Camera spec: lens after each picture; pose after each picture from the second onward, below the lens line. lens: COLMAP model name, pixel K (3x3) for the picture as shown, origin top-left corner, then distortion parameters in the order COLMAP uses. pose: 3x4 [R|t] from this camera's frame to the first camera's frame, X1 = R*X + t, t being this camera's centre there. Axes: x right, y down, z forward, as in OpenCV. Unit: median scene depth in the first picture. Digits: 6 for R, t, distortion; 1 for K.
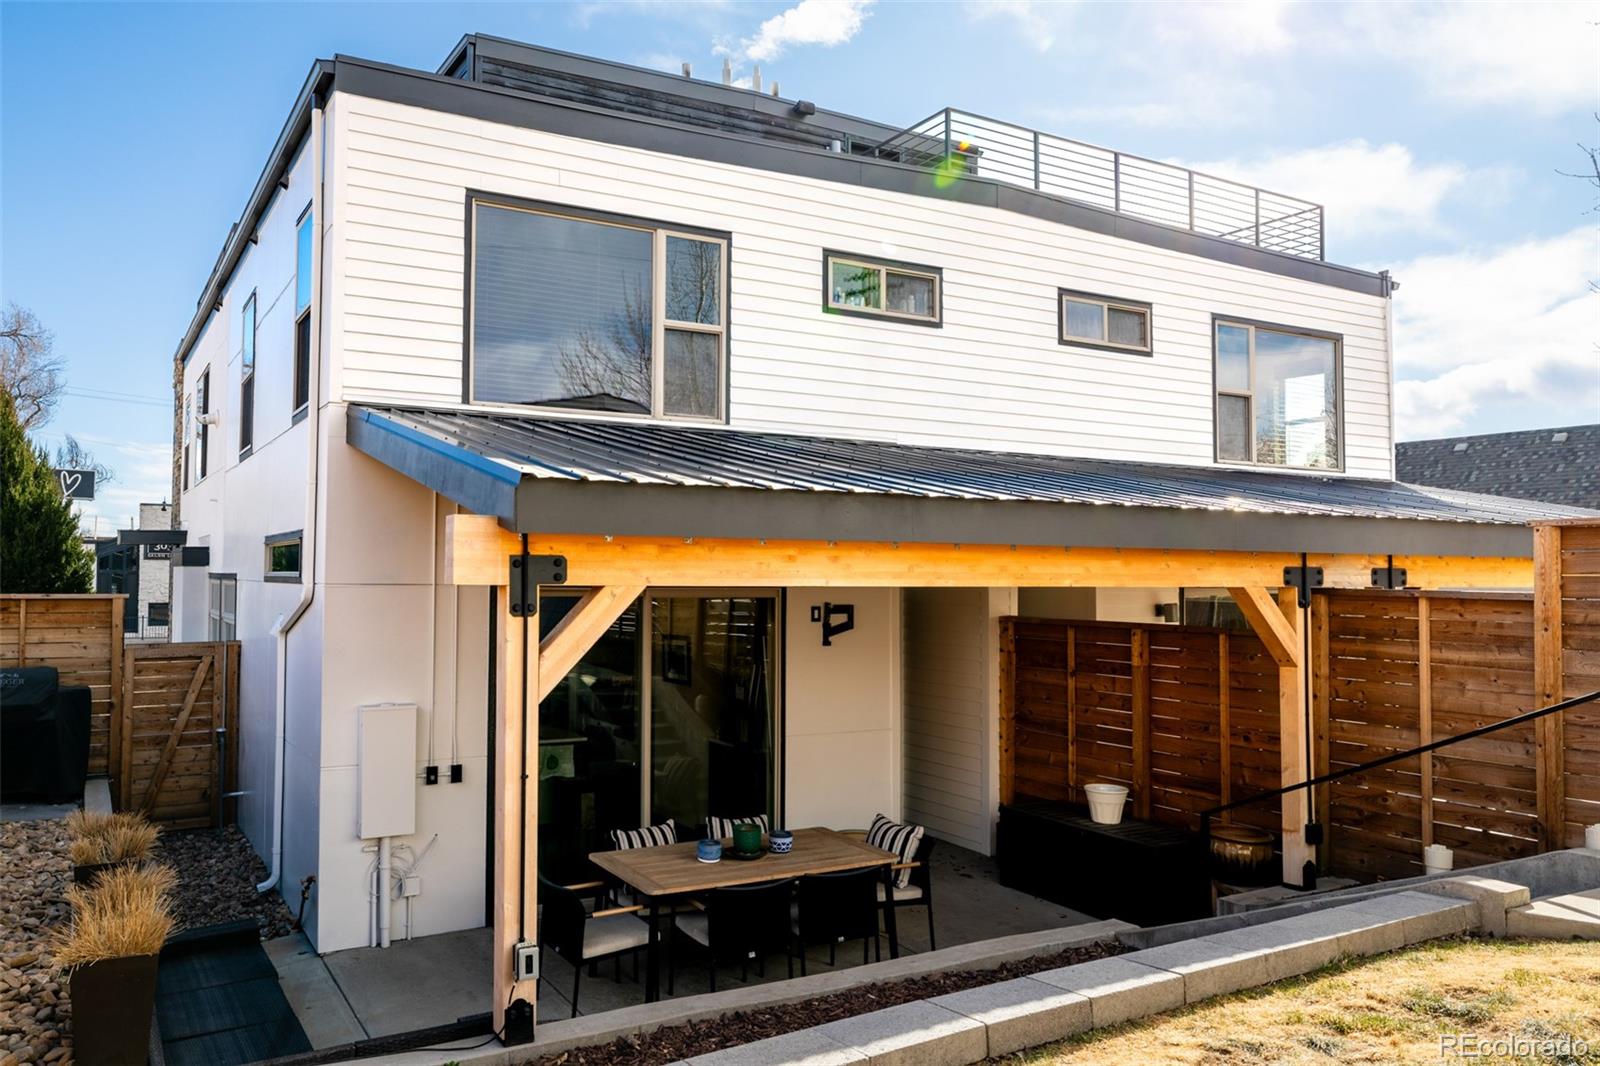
lens RADIAL K [[1210.7, 0, 790.4], [0, 1210.7, 530.3], [0, 0, 1]] dist [0.002130, 0.005006]
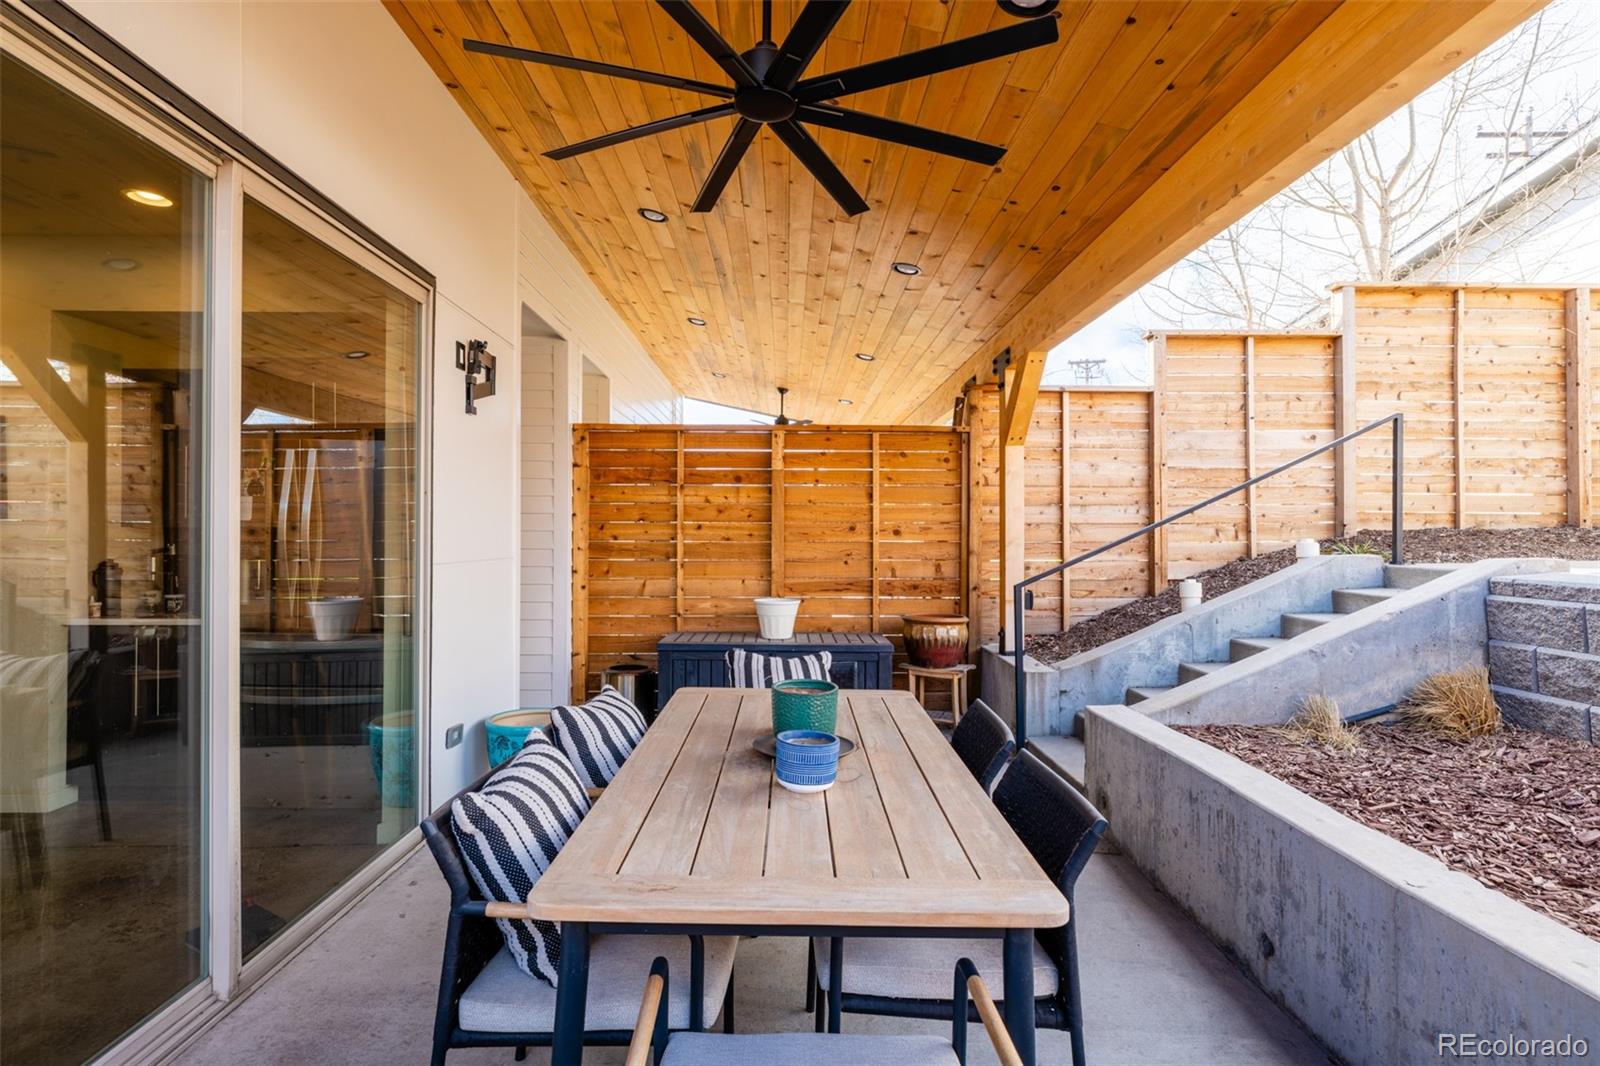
lens RADIAL K [[792.9, 0, 796.4], [0, 792.9, 529.1], [0, 0, 1]] dist [-0.004639, 0.001135]
pose [[0.477945, -0.003564, 0.878383, -0.254959], [-0.022143, 0.999625, 0.016105, 0.153486], [-0.878111, -0.027147, 0.477687, 0.724301]]
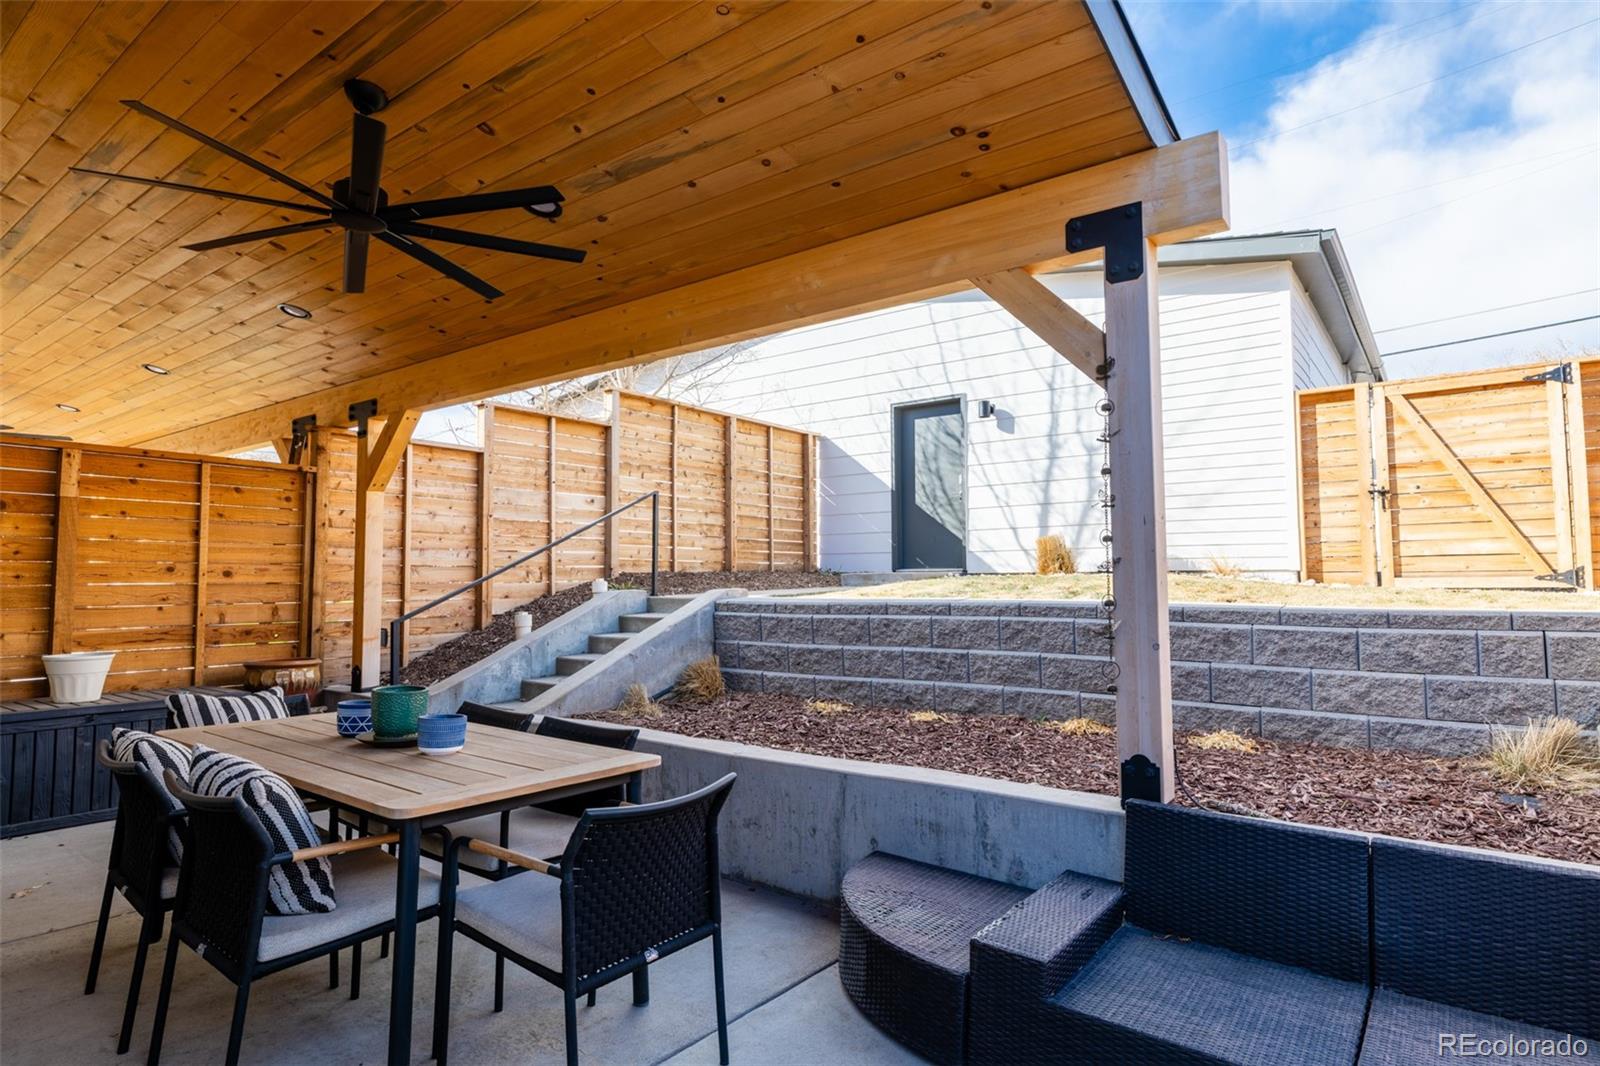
lens RADIAL K [[861.1, 0, 793.5], [0, 861.1, 532.7], [0, 0, 1]] dist [-0.000661, -0.000543]
pose [[-0.394717, 0.040432, 0.917913, -0.406710], [-0.027426, 0.998068, -0.055756, 0.158274], [-0.918393, -0.047183, -0.392846, 0.825501]]
